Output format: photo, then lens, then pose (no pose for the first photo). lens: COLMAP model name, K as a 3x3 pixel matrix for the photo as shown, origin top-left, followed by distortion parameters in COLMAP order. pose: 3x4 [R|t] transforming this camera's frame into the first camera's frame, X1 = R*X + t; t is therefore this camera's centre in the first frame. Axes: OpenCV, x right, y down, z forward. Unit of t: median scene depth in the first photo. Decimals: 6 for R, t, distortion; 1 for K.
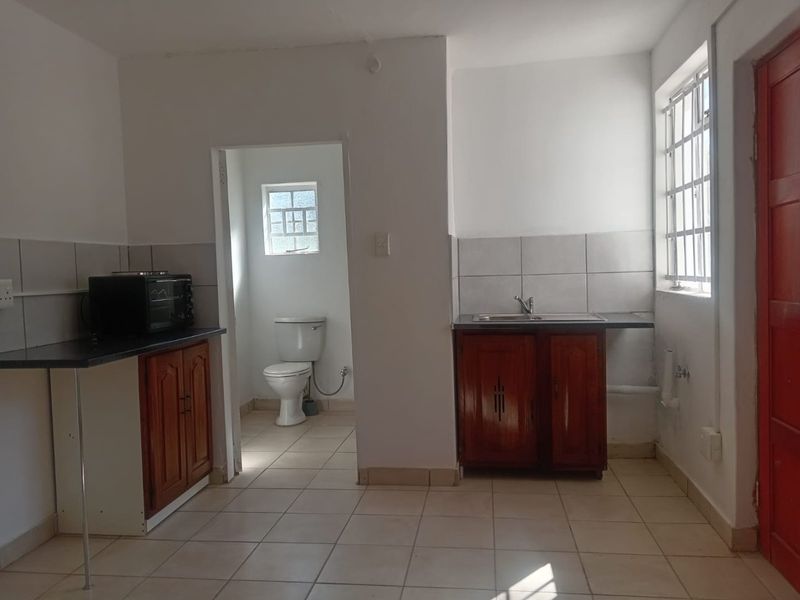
lens RADIAL K [[643.9, 0, 399.6], [0, 643.9, 302.4], [0, 0, 1]] dist [0.067382, -0.089247]
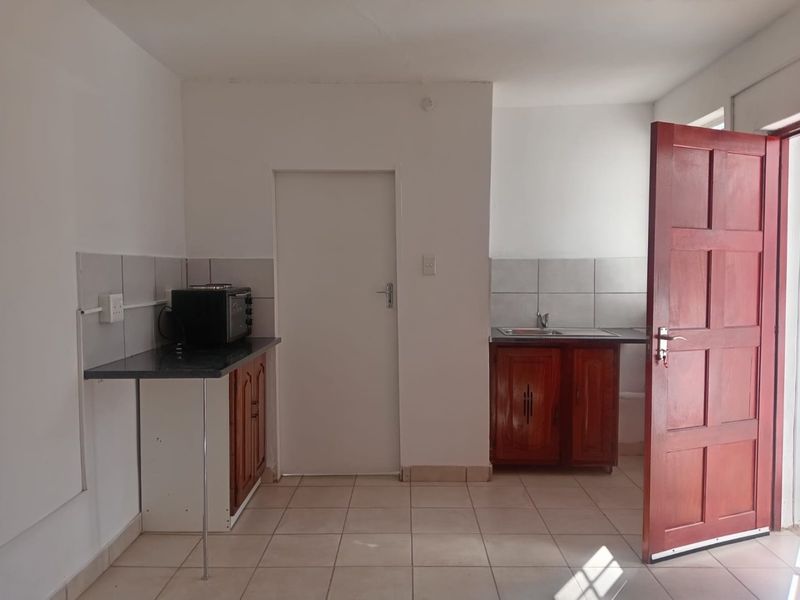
lens RADIAL K [[643.9, 0, 399.8], [0, 643.9, 302.3], [0, 0, 1]] dist [0.067382, -0.089247]
pose [[0.991099, 0.020973, 0.131466, -0.212931], [-0.021351, 0.999771, 0.001461, -0.024986], [-0.131406, -0.004255, 0.991320, -0.088885]]
